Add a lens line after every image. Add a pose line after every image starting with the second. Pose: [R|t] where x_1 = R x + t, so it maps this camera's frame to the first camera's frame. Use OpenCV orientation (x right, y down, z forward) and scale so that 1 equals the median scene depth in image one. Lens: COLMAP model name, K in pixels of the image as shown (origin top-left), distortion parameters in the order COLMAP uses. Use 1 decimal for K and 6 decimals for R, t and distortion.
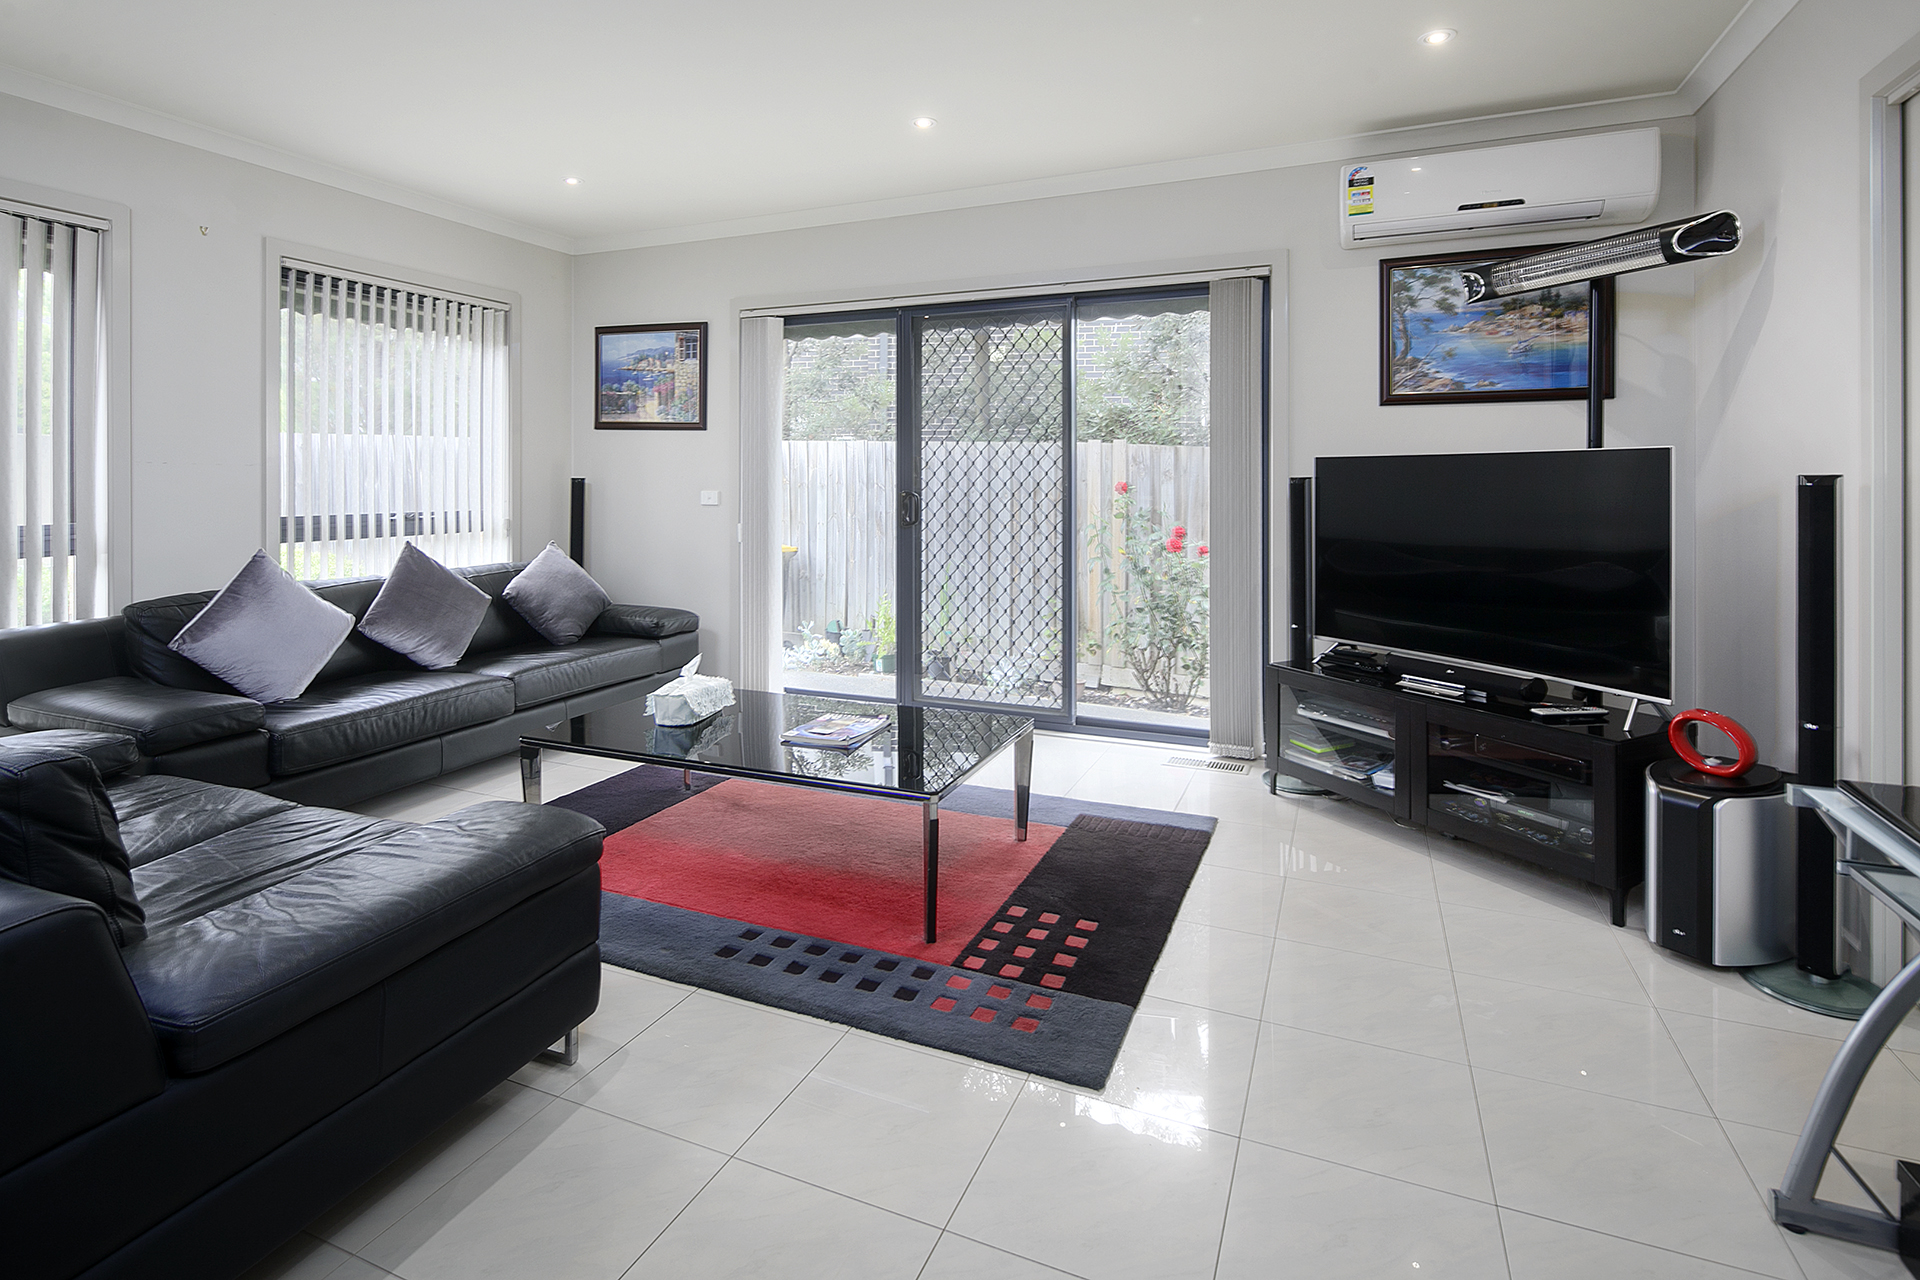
lens RADIAL K [[925.4, 0, 960.0], [0, 925.4, 640.0], [0, 0, 1]] dist [0.001667, 0.000277]
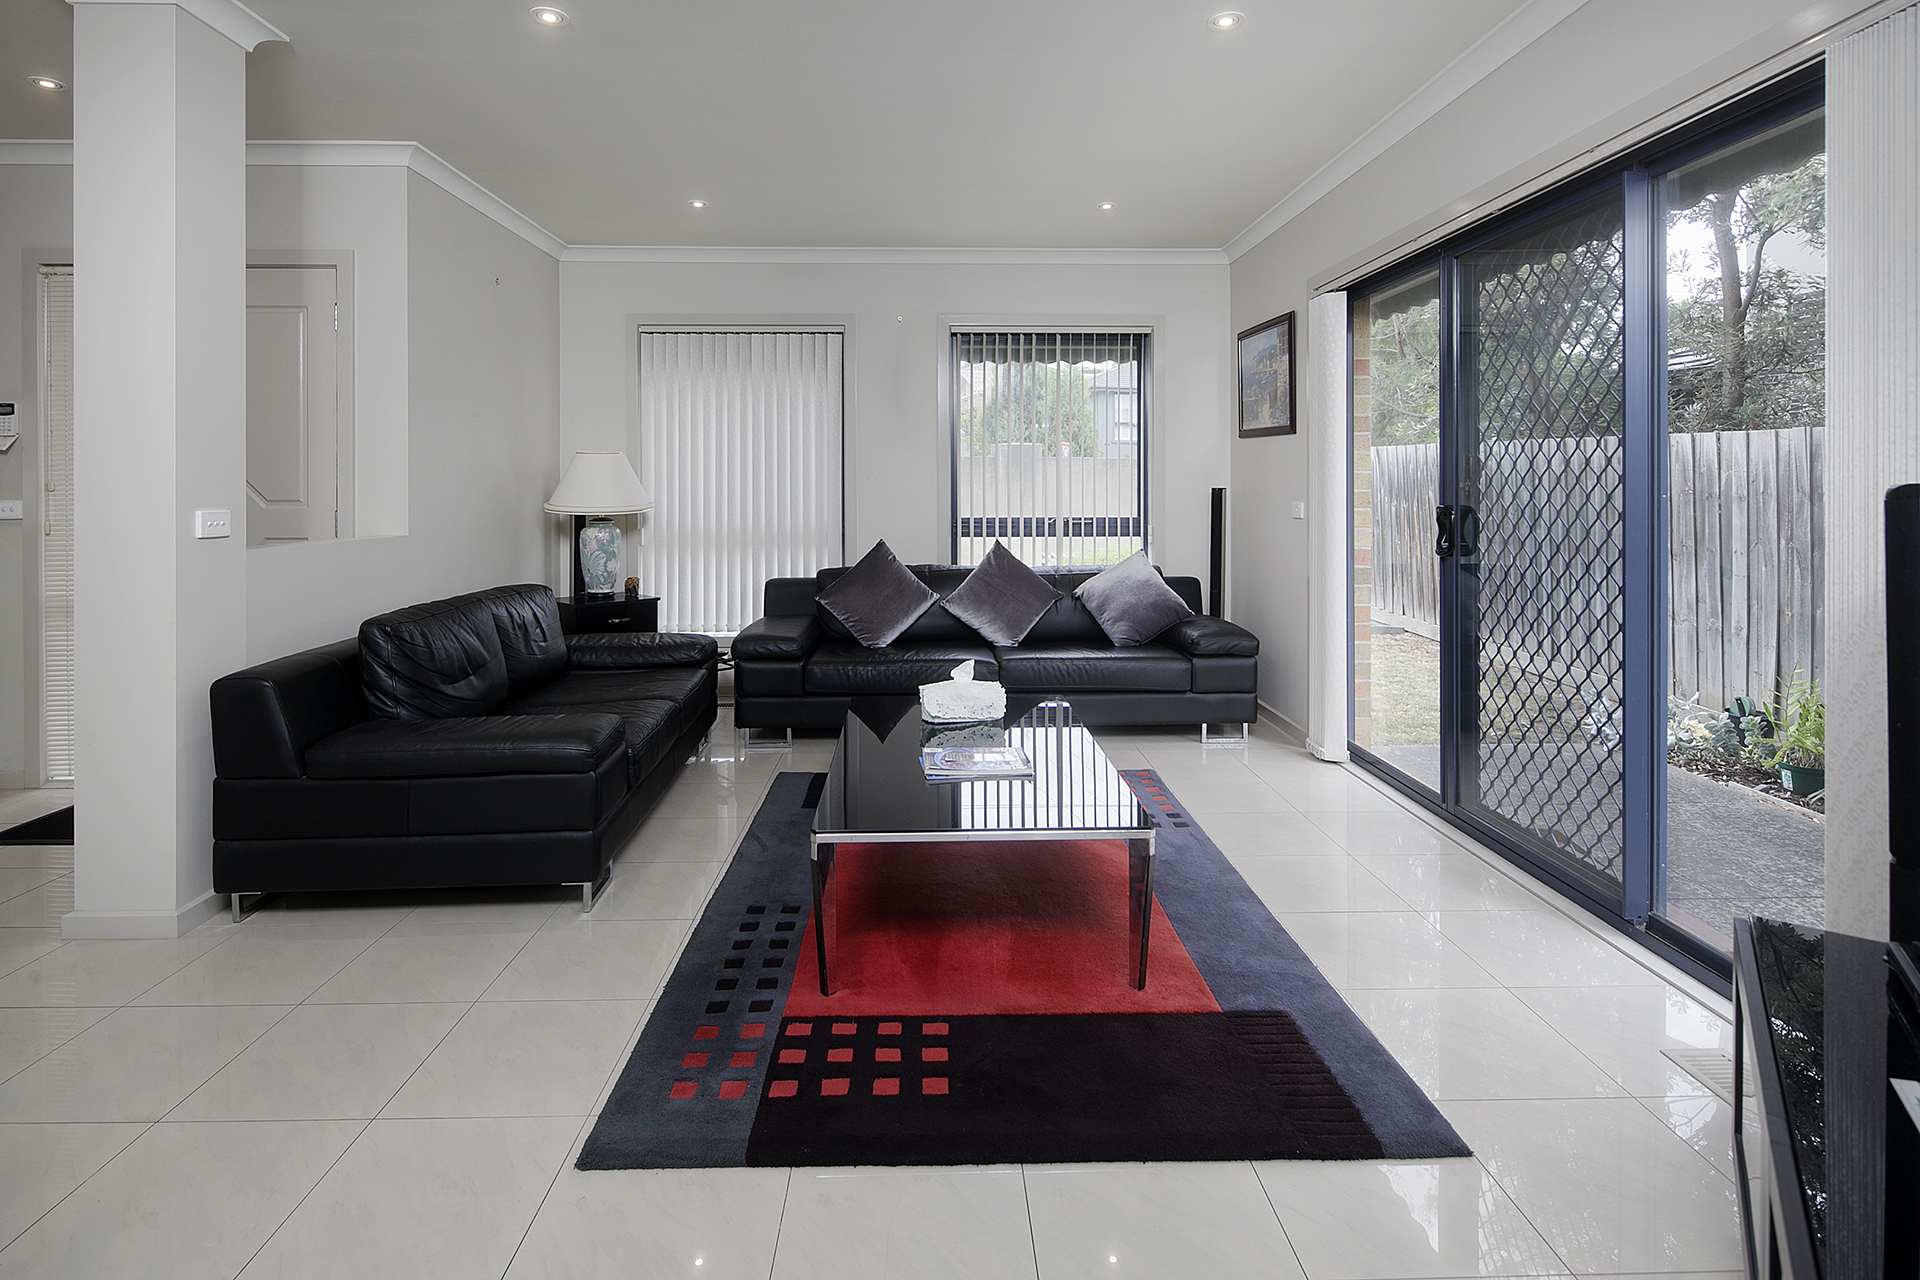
lens RADIAL K [[920.1, 0, 960.0], [0, 920.1, 640.0], [0, 0, 1]] dist [-0.002931, -0.000402]
pose [[0.424679, 0.148123, -0.893145, 0.432698], [-0.153103, 0.984066, 0.090403, -0.068074], [0.892305, 0.098350, 0.440590, 0.371832]]
